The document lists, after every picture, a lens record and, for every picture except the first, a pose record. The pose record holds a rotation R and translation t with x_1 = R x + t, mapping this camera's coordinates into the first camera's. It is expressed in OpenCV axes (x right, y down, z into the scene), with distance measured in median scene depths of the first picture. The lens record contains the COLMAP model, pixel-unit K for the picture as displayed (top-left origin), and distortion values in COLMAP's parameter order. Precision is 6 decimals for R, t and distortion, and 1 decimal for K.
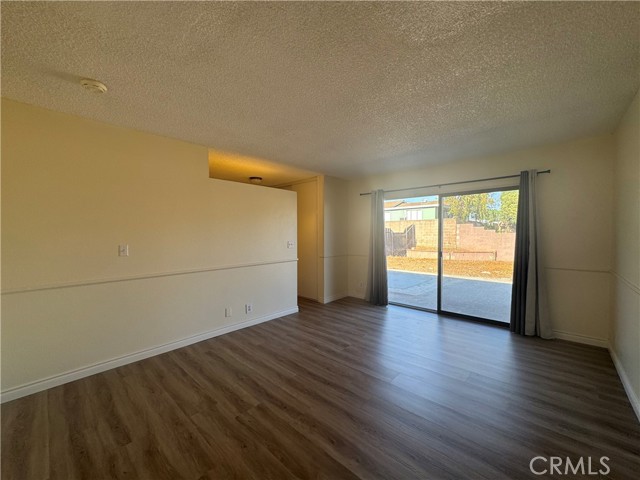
lens RADIAL K [[255.2, 0, 320.5], [0, 255.2, 240.1], [0, 0, 1]] dist [0.000033, -0.000597]
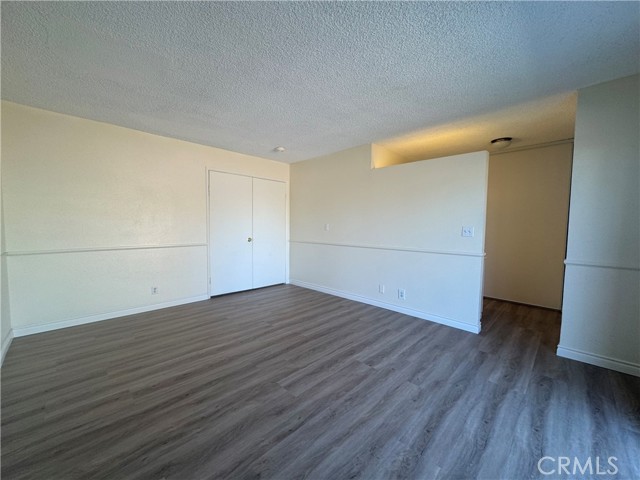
lens RADIAL K [[255.2, 0, 320.7], [0, 255.2, 238.1], [0, 0, 1]] dist [0.000033, -0.000597]
pose [[-0.030959, 0.055123, -0.997999, 0.800028], [-0.038541, 0.997670, 0.056300, 0.016188], [0.998777, 0.040207, -0.028763, 0.844374]]
